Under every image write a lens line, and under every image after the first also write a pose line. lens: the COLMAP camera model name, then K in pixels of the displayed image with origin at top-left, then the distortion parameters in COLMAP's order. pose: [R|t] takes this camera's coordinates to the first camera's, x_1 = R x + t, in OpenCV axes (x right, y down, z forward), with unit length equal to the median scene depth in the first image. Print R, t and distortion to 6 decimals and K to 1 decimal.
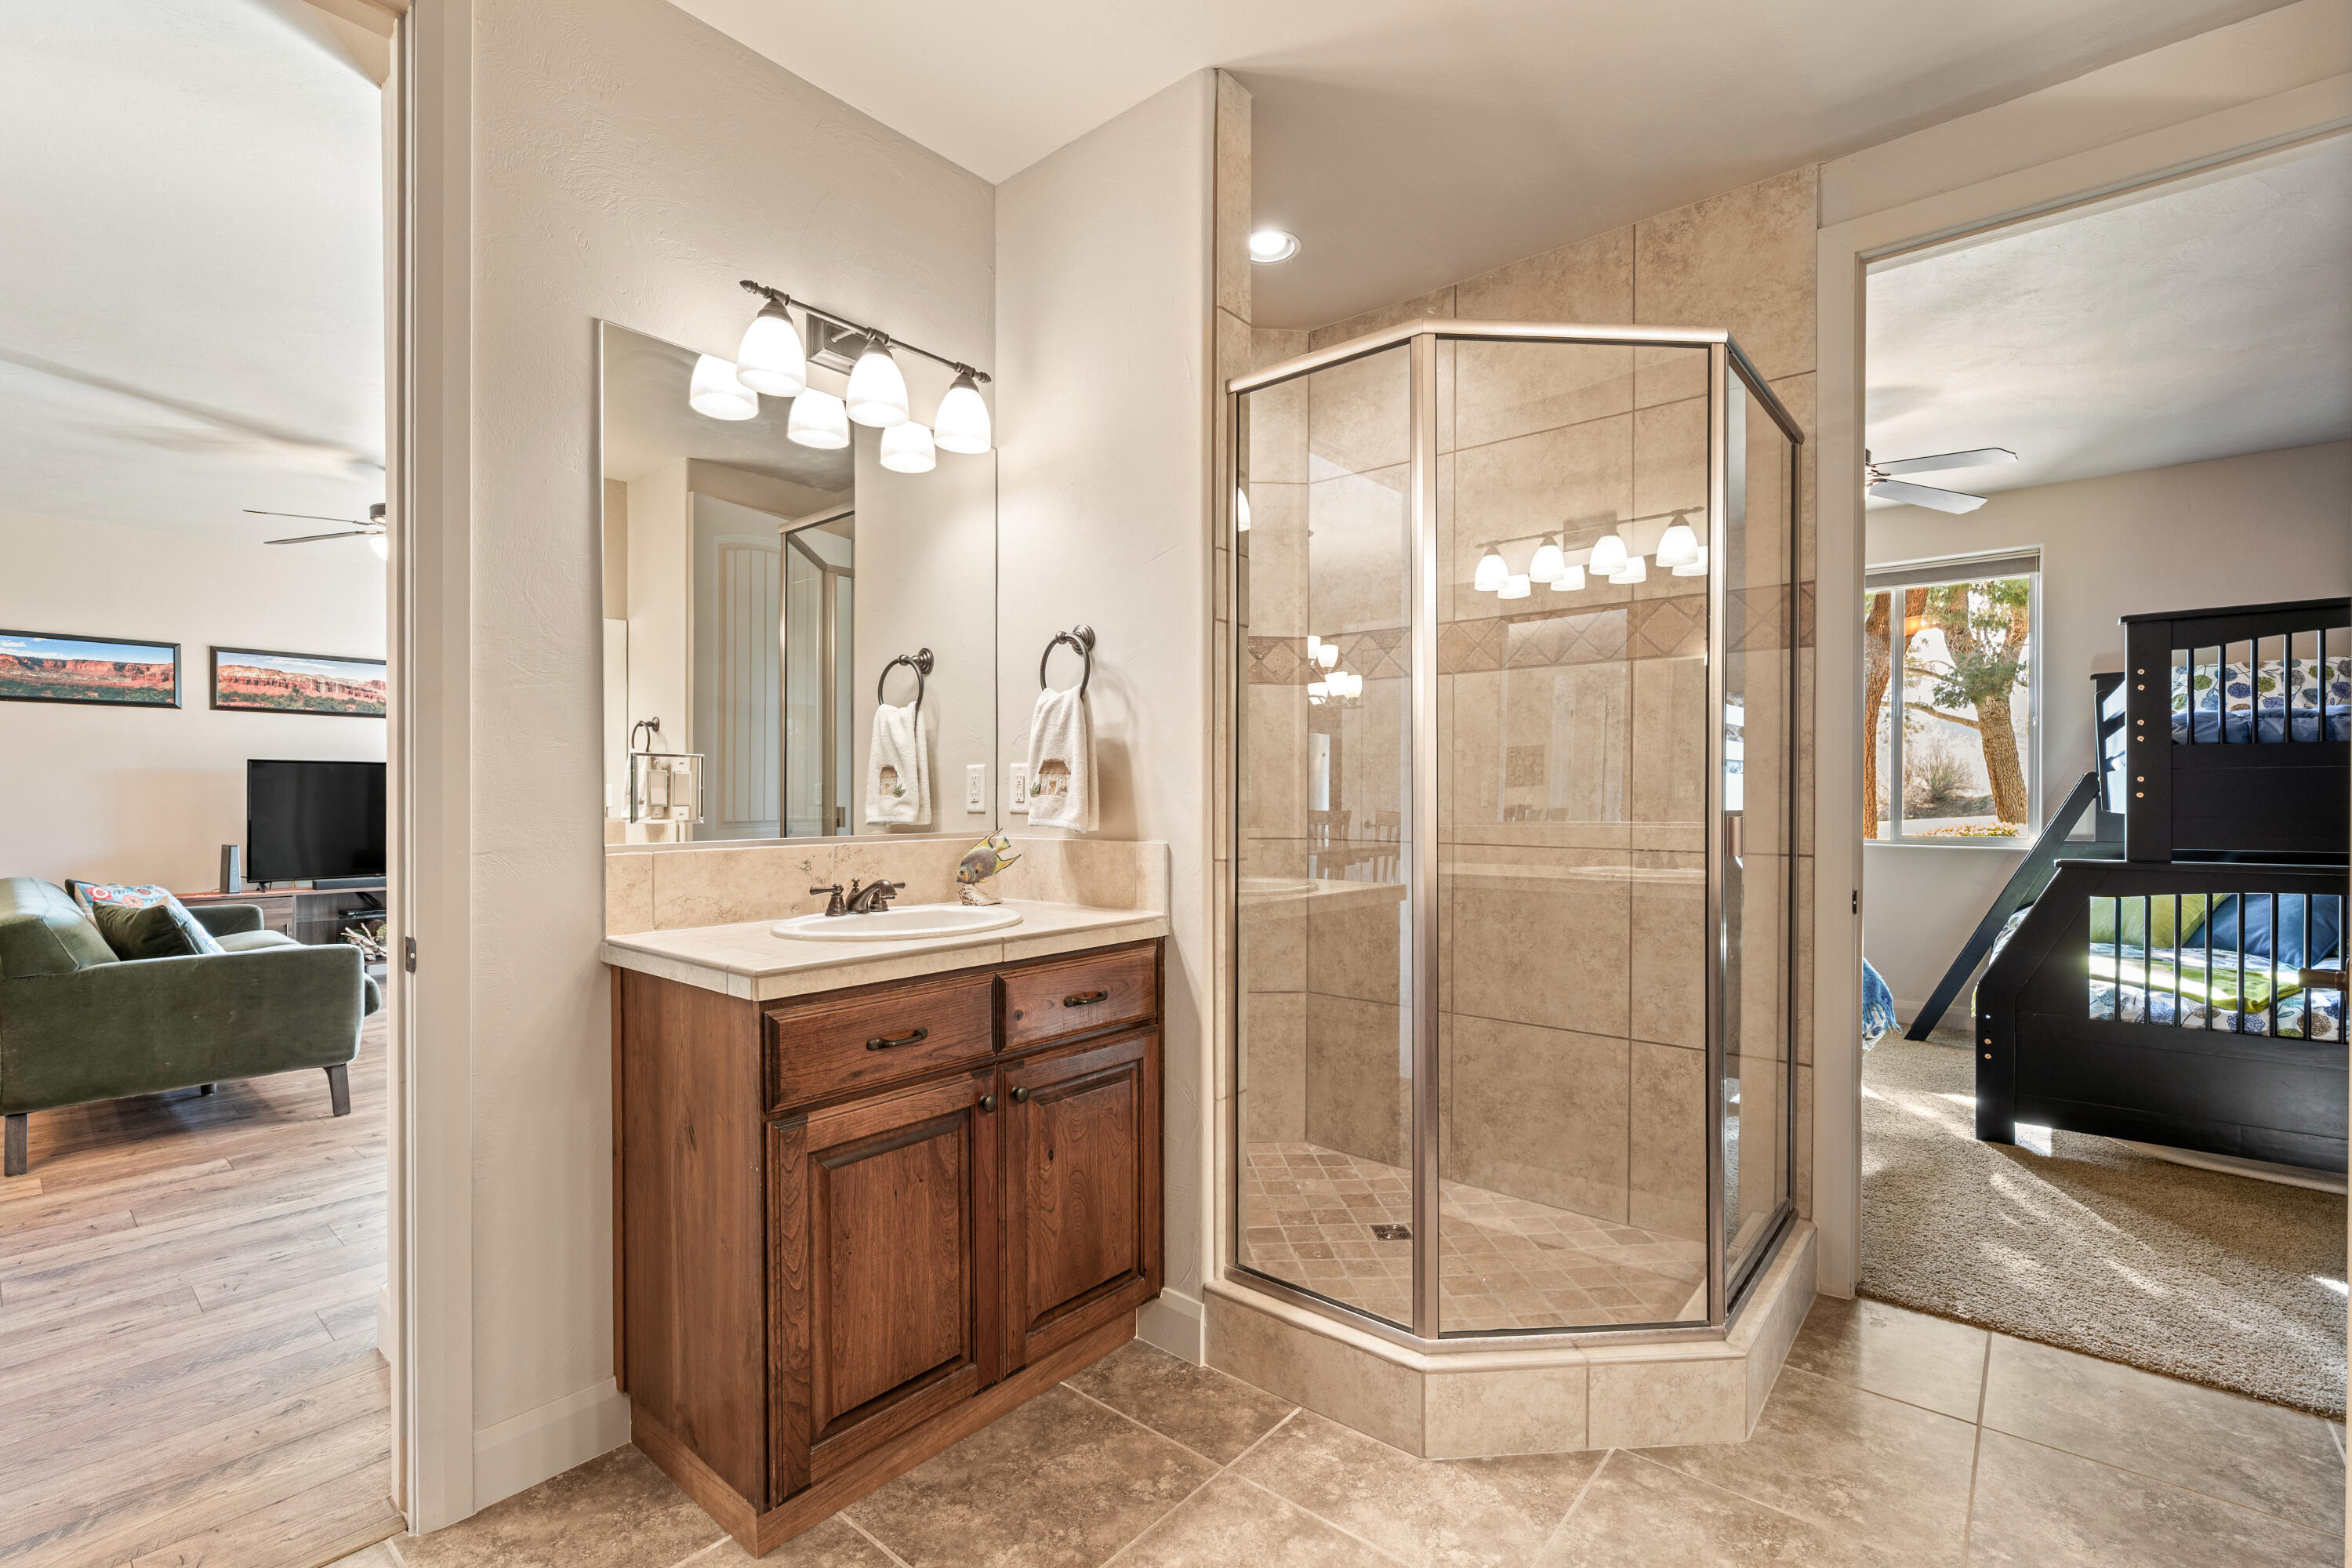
lens RADIAL K [[1045.6, 0, 1167.5], [0, 1045.6, 805.9], [0, 0, 1]] dist [-0.002129, -0.000519]
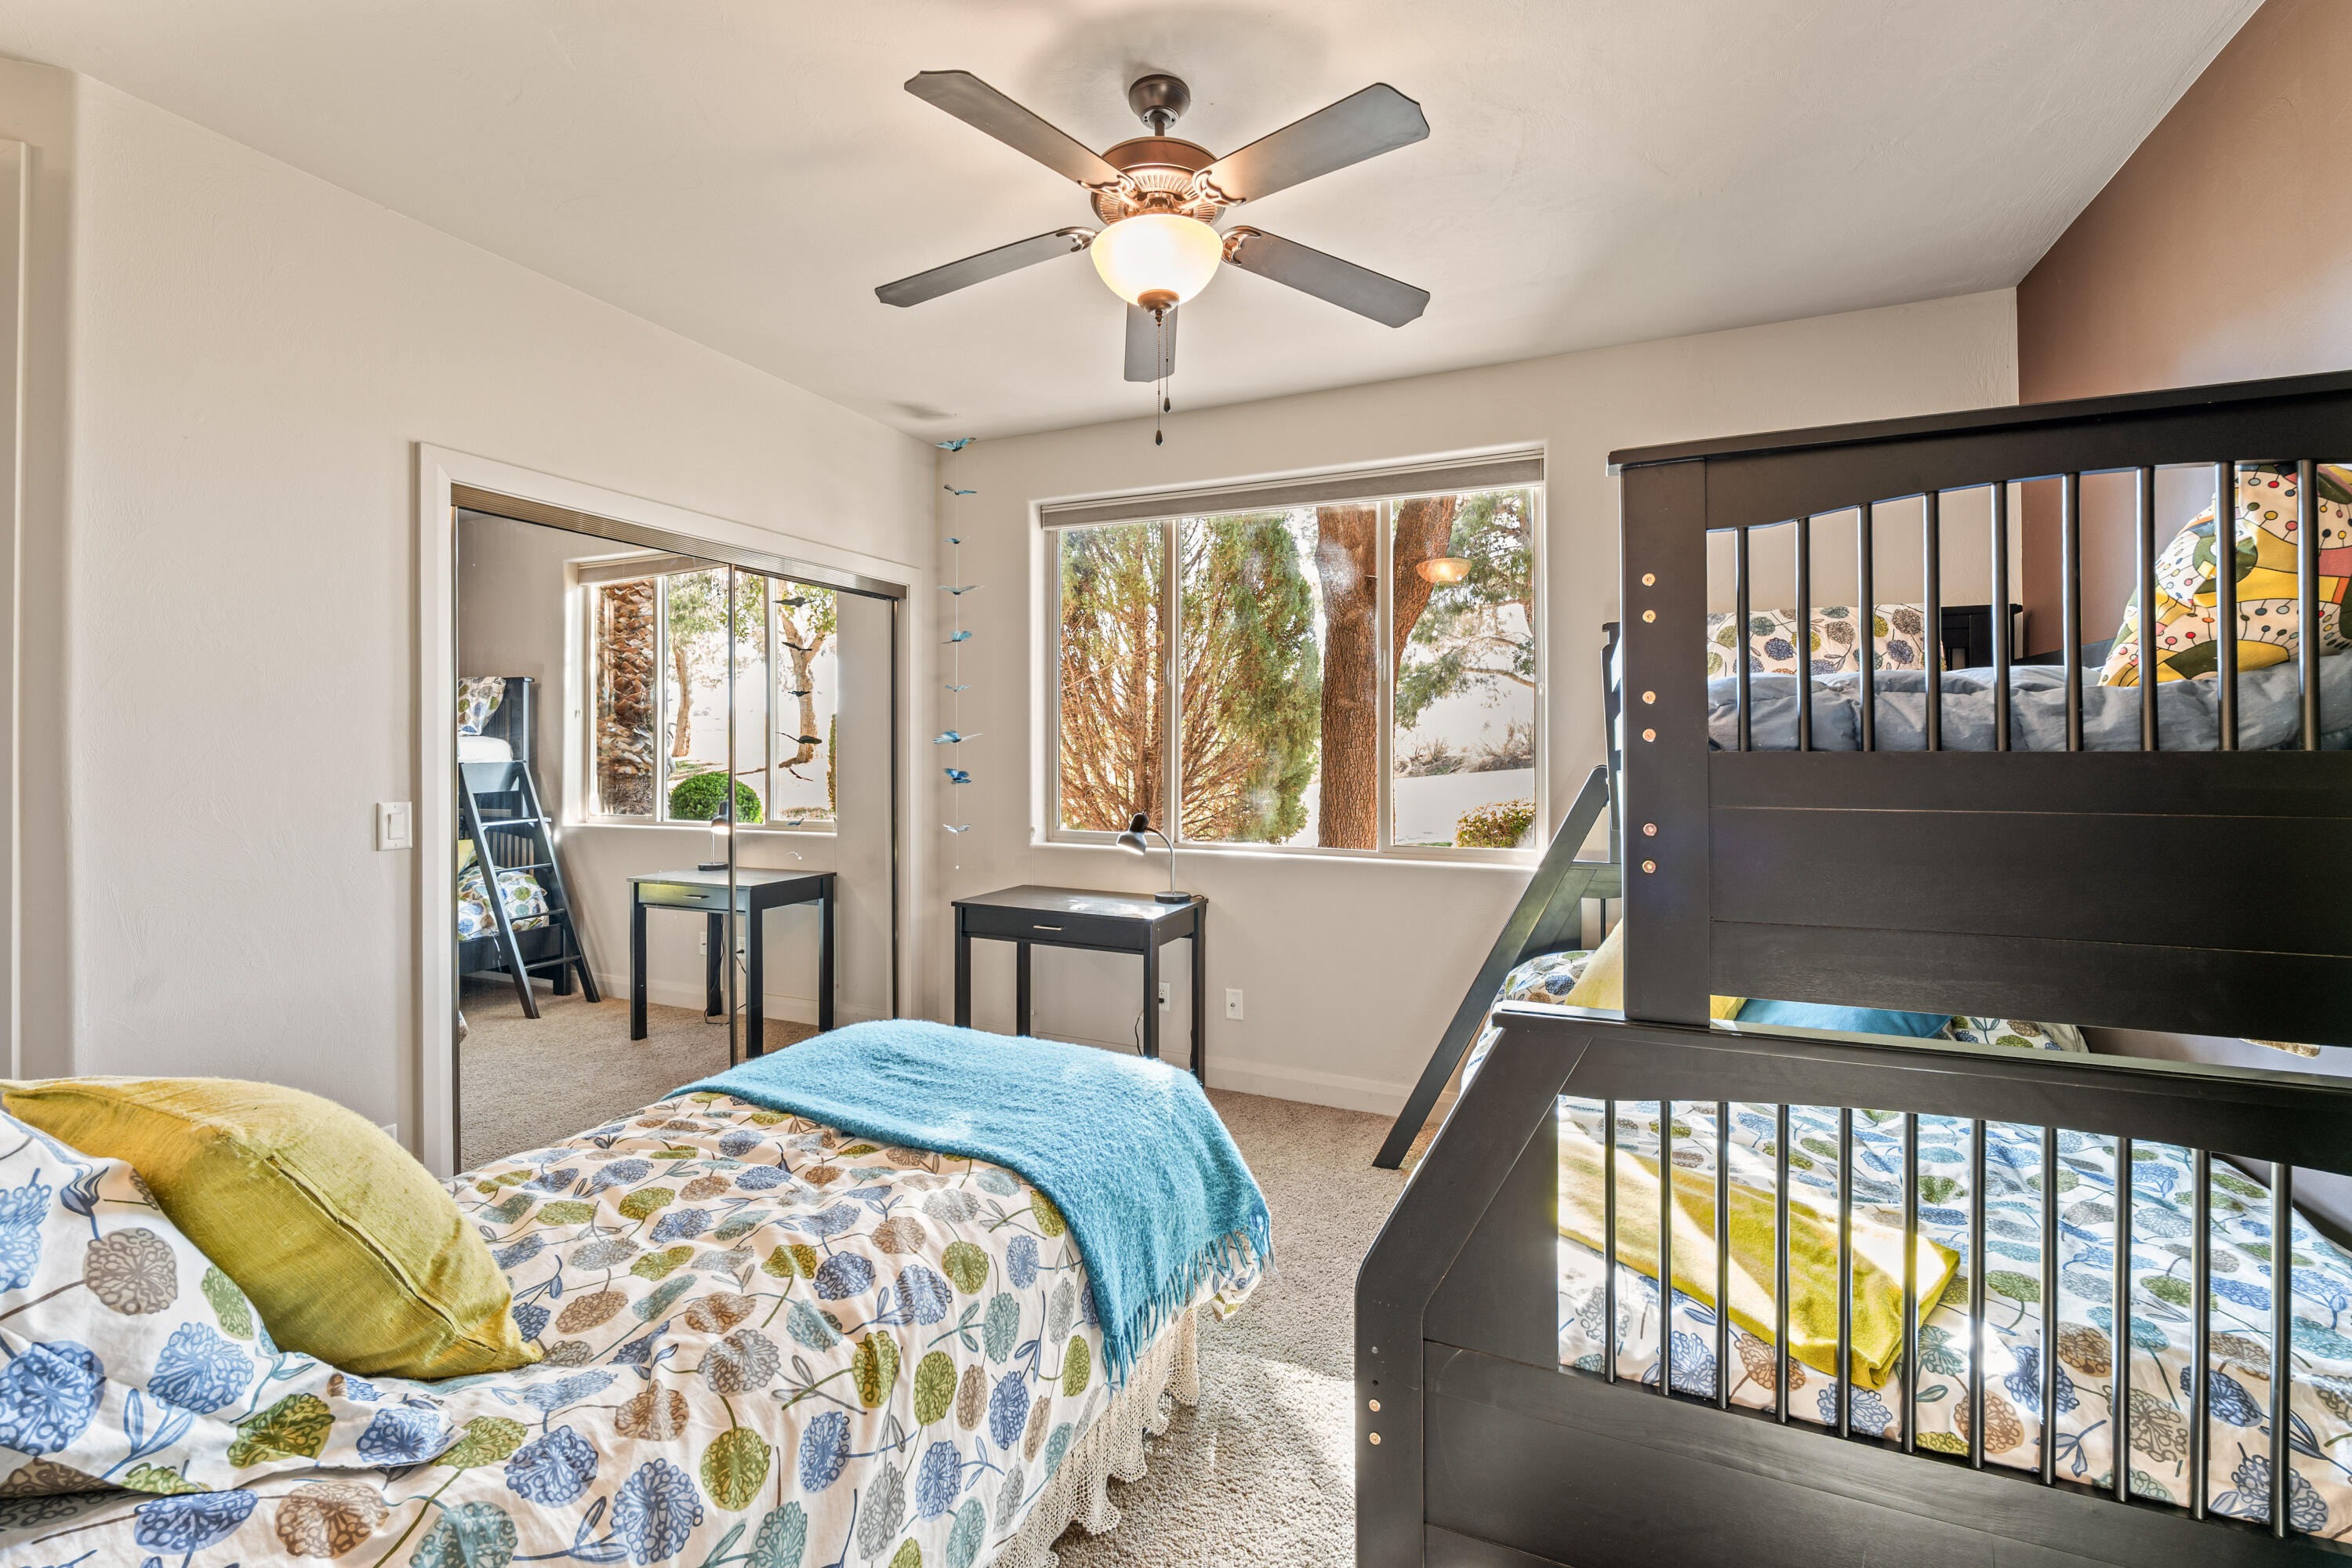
lens RADIAL K [[985.1, 0, 1179.6], [0, 985.1, 737.2], [0, 0, 1]] dist [-0.011531, 0.000087]
pose [[0.959072, 0.004716, 0.283125, 0.446376], [0.000362, 0.999840, -0.017880, -0.039596], [-0.283164, 0.017251, 0.958916, 0.470282]]
